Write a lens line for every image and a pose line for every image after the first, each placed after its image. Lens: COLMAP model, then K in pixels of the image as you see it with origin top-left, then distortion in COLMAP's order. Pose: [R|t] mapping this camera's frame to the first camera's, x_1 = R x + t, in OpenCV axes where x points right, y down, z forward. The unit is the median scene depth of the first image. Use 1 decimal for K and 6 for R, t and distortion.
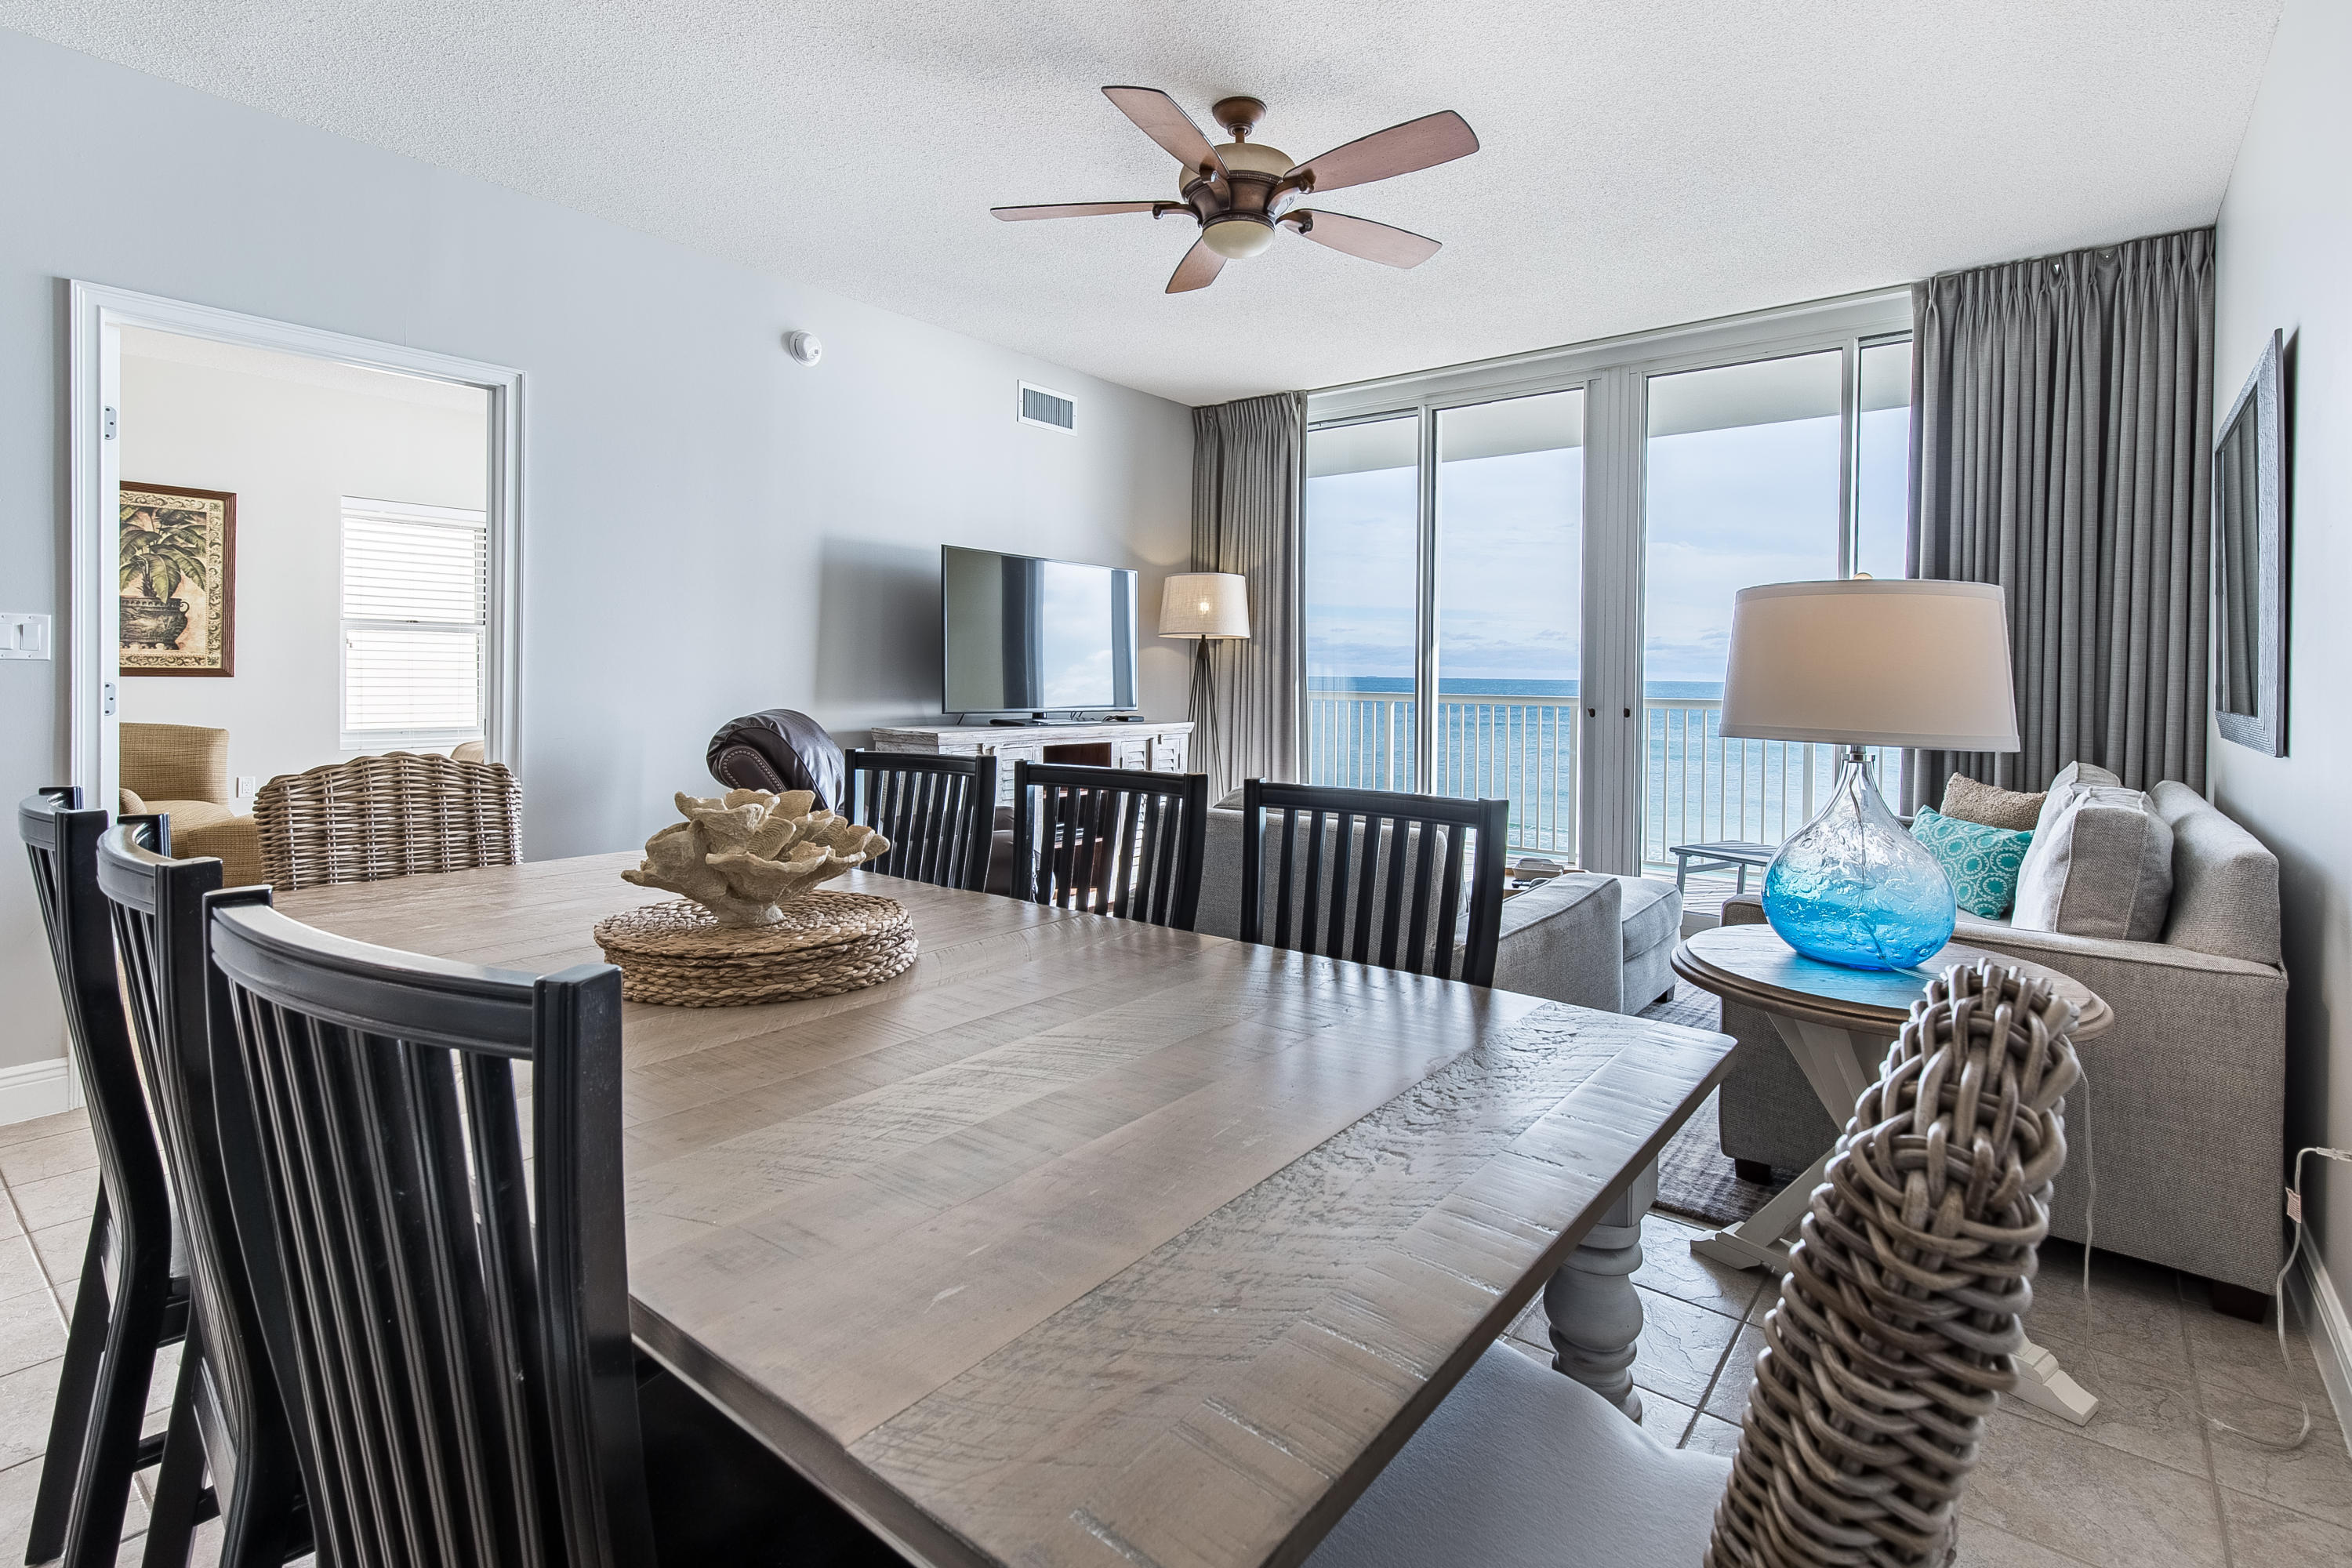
lens RADIAL K [[1094.4, 0, 1168.5], [0, 1094.4, 658.4], [0, 0, 1]] dist [0.006210, -0.001152]
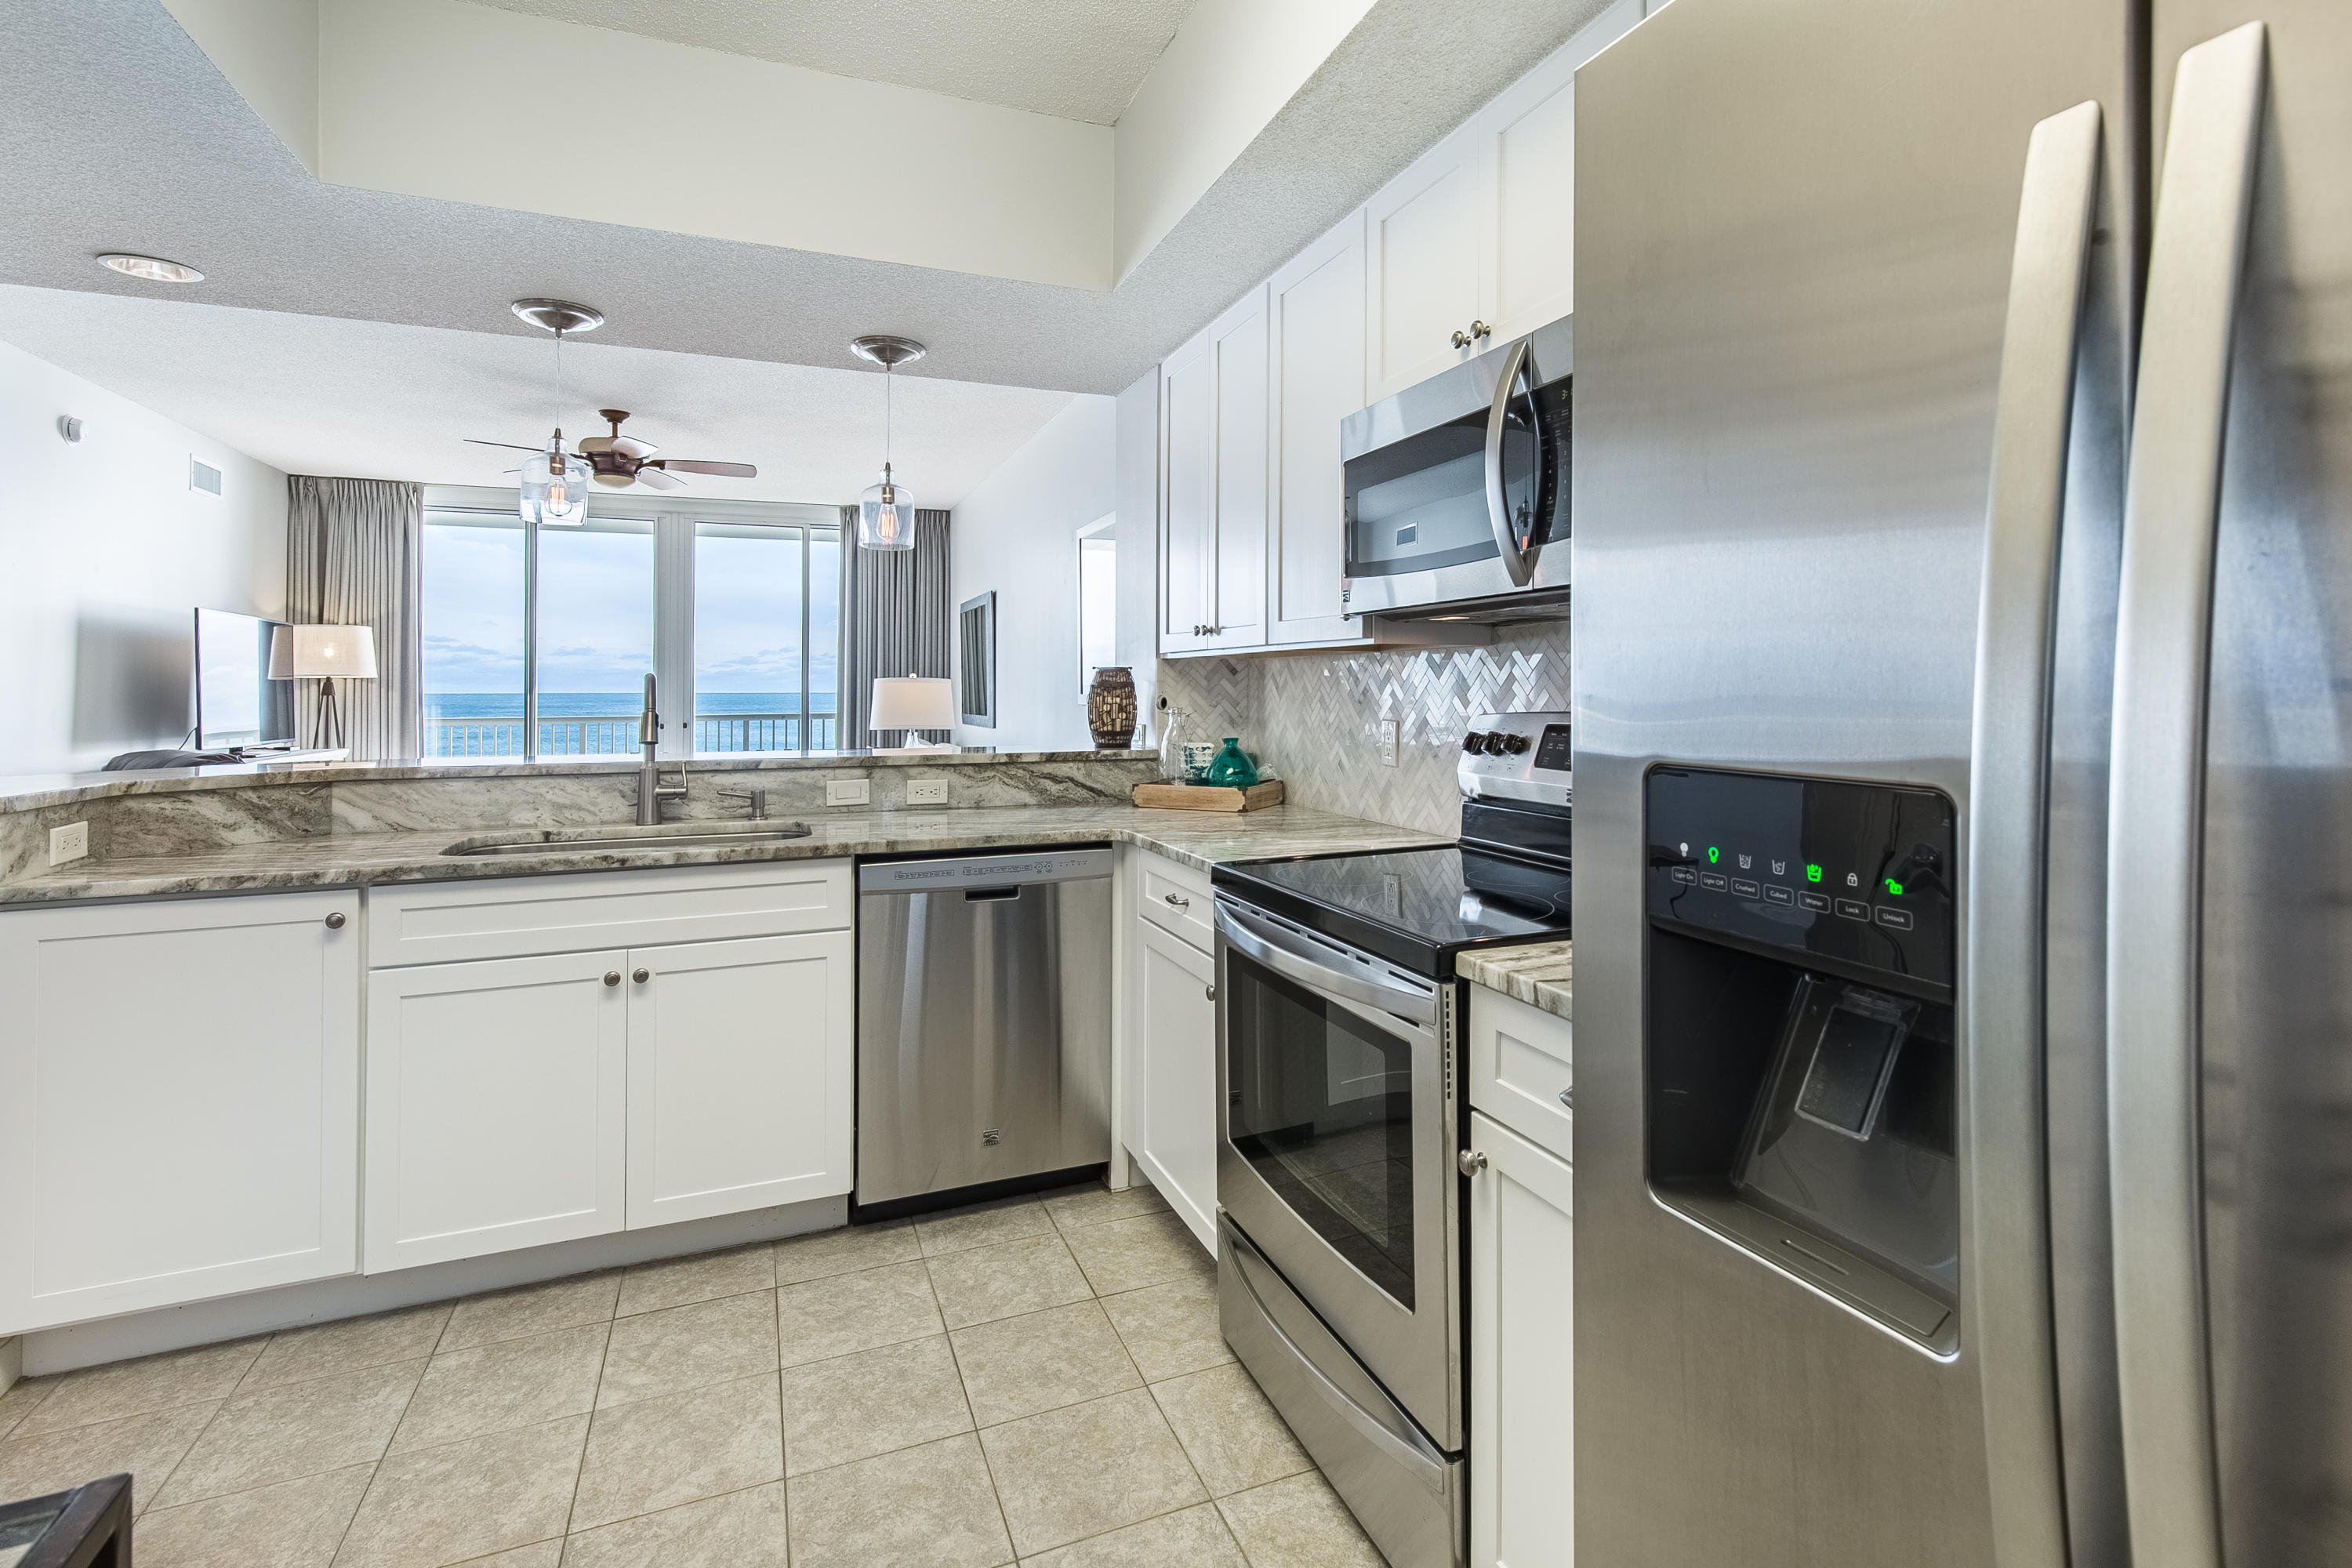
lens RADIAL K [[1094.4, 0, 1168.5], [0, 1094.4, 658.4], [0, 0, 1]] dist [0.006210, -0.001152]
pose [[0.507854, 0.008518, 0.861401, -0.761398], [-0.000434, 0.999954, -0.009632, -0.040284], [-0.861443, 0.004518, 0.507834, -0.563338]]
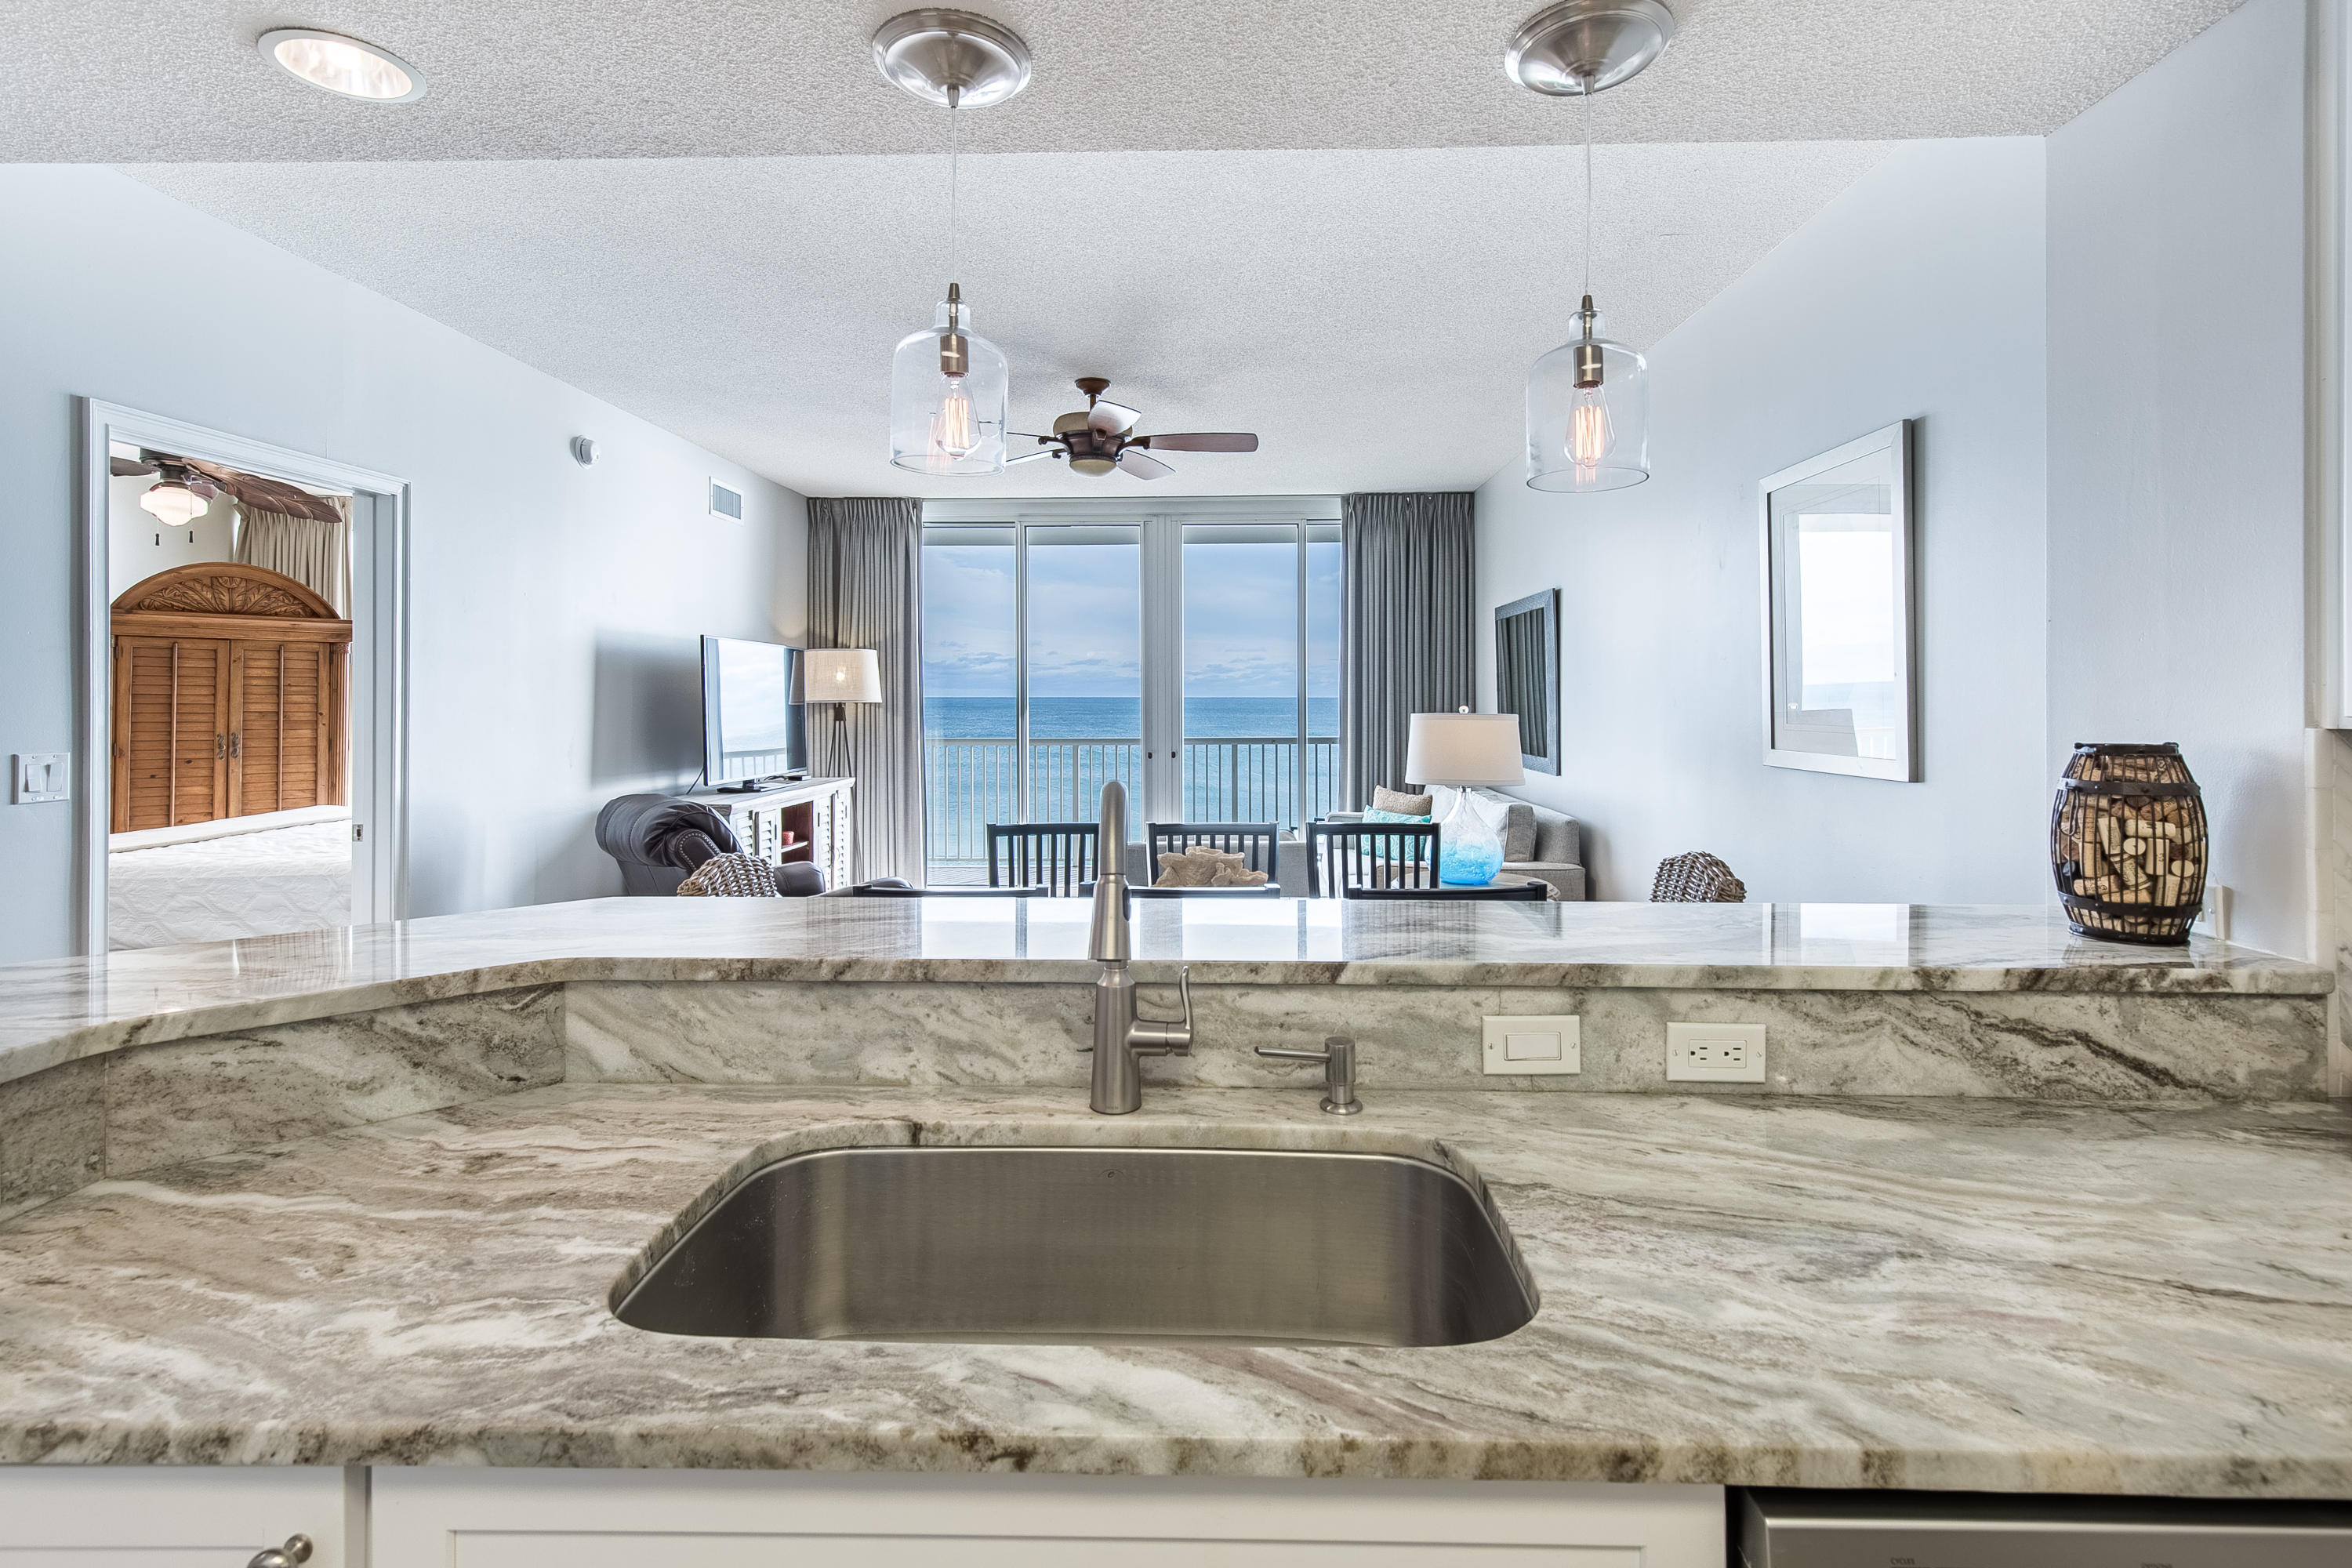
lens RADIAL K [[1094.4, 0, 1168.5], [0, 1094.4, 658.4], [0, 0, 1]] dist [0.006210, -0.001152]
pose [[0.813835, 0.006272, 0.581062, -0.510403], [0.004141, 0.999854, -0.016591, -0.064348], [-0.581082, 0.015909, 0.813690, -0.206915]]
